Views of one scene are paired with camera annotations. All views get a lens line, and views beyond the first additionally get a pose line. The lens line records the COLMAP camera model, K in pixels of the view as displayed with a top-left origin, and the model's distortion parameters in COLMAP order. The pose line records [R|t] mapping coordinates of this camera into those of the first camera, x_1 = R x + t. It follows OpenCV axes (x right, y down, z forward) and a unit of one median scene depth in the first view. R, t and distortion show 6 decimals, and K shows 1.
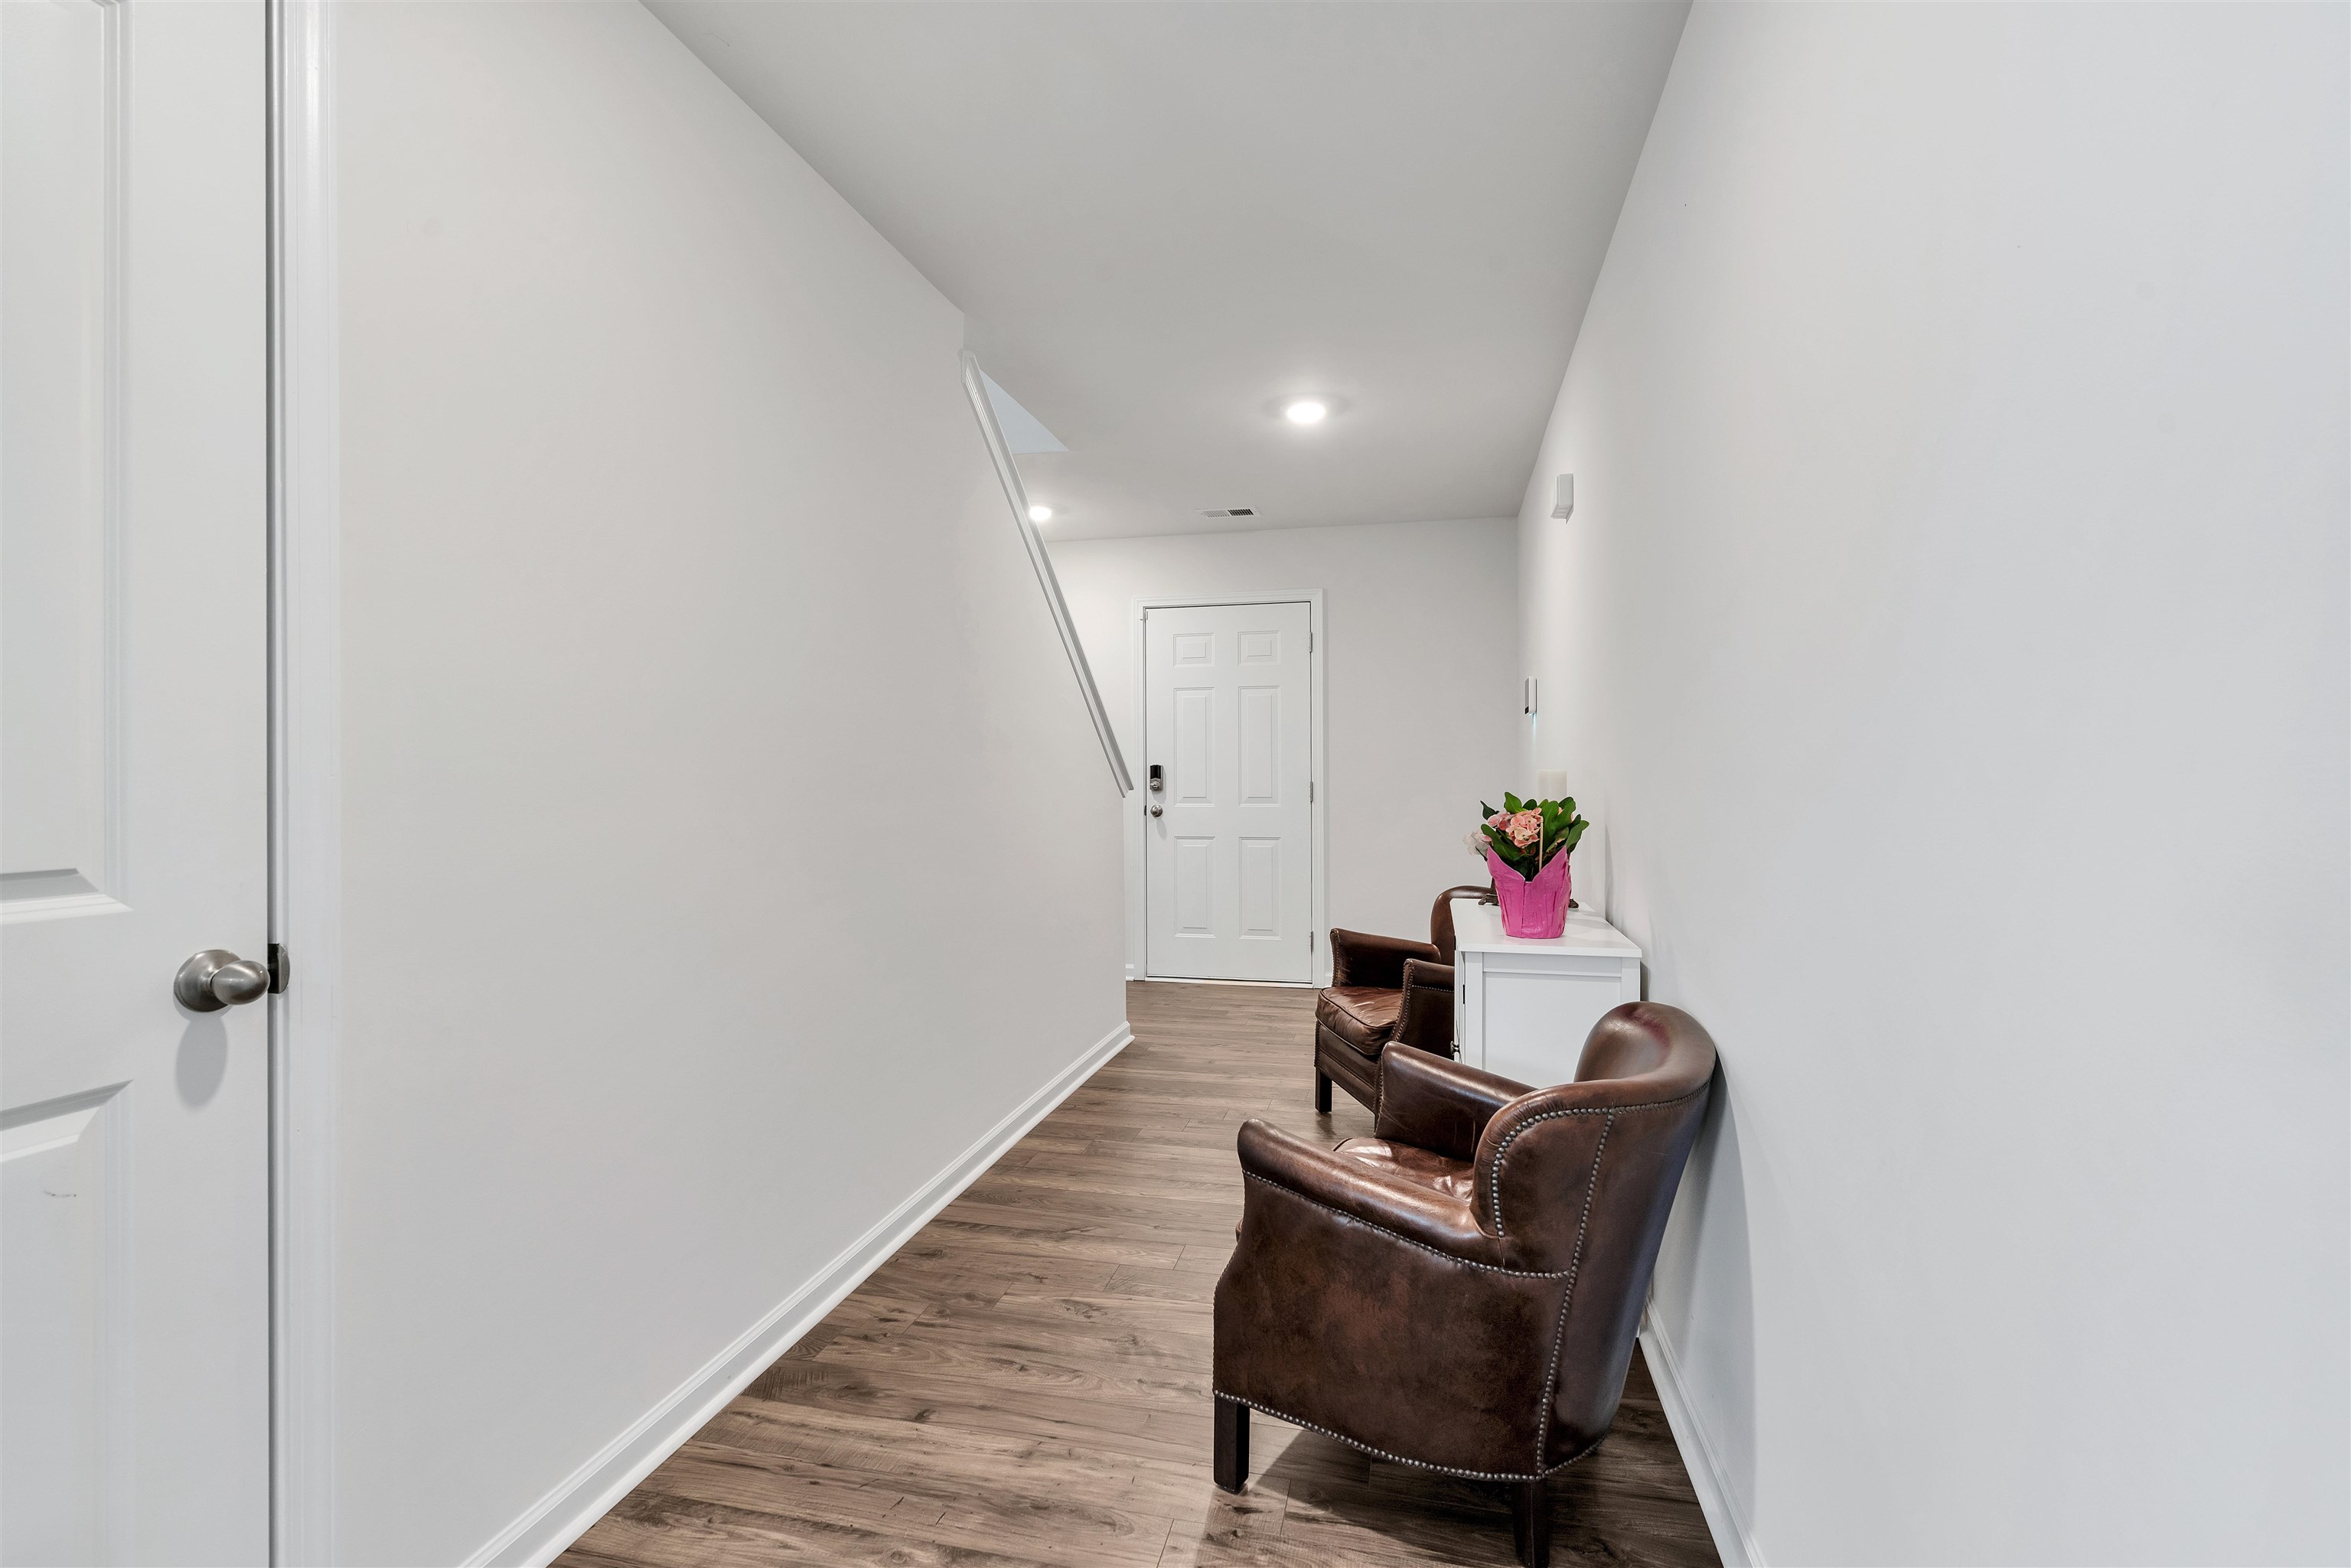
lens RADIAL K [[1083.0, 0, 1175.5], [0, 1083.0, 773.9], [0, 0, 1]] dist [-0.000802, 0.000919]
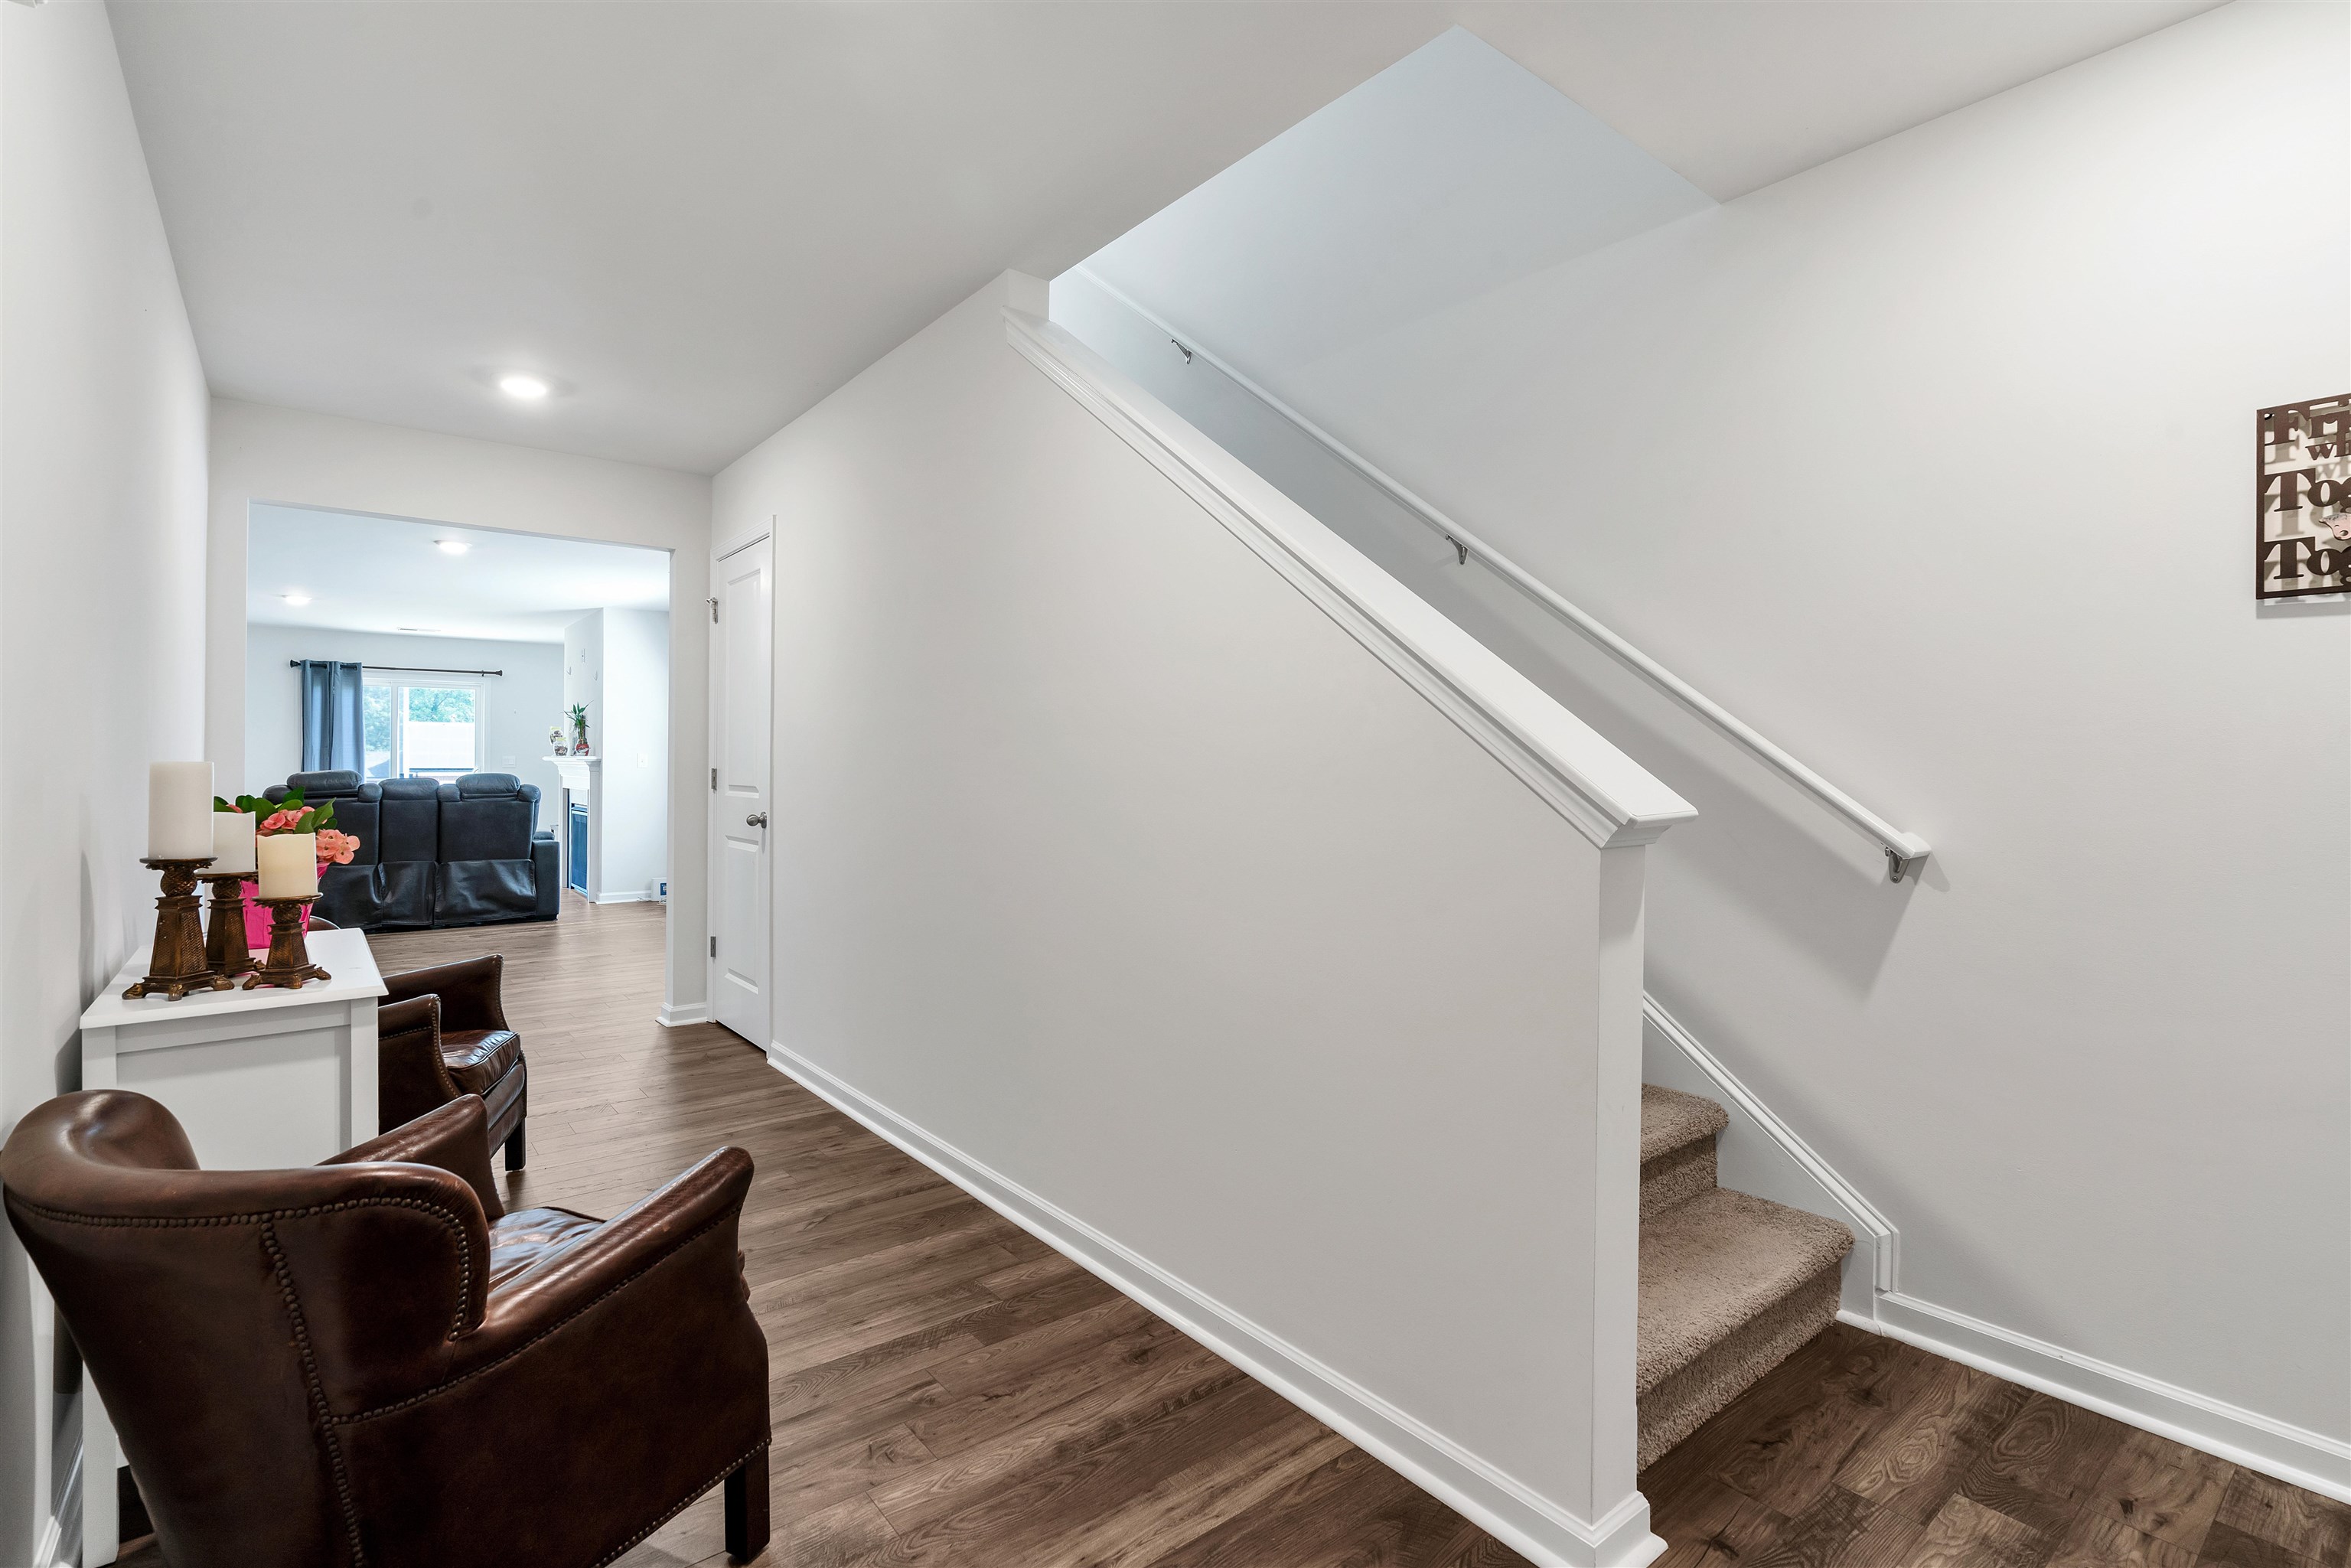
lens RADIAL K [[1083.0, 0, 1167.8], [0, 1083.0, 775.9], [0, 0, 1]] dist [-0.000802, 0.000919]
pose [[-0.614602, 0.007828, -0.788799, 0.456585], [-0.007988, 0.999838, 0.016146, -0.013543], [0.788797, 0.016224, -0.614439, 1.693803]]
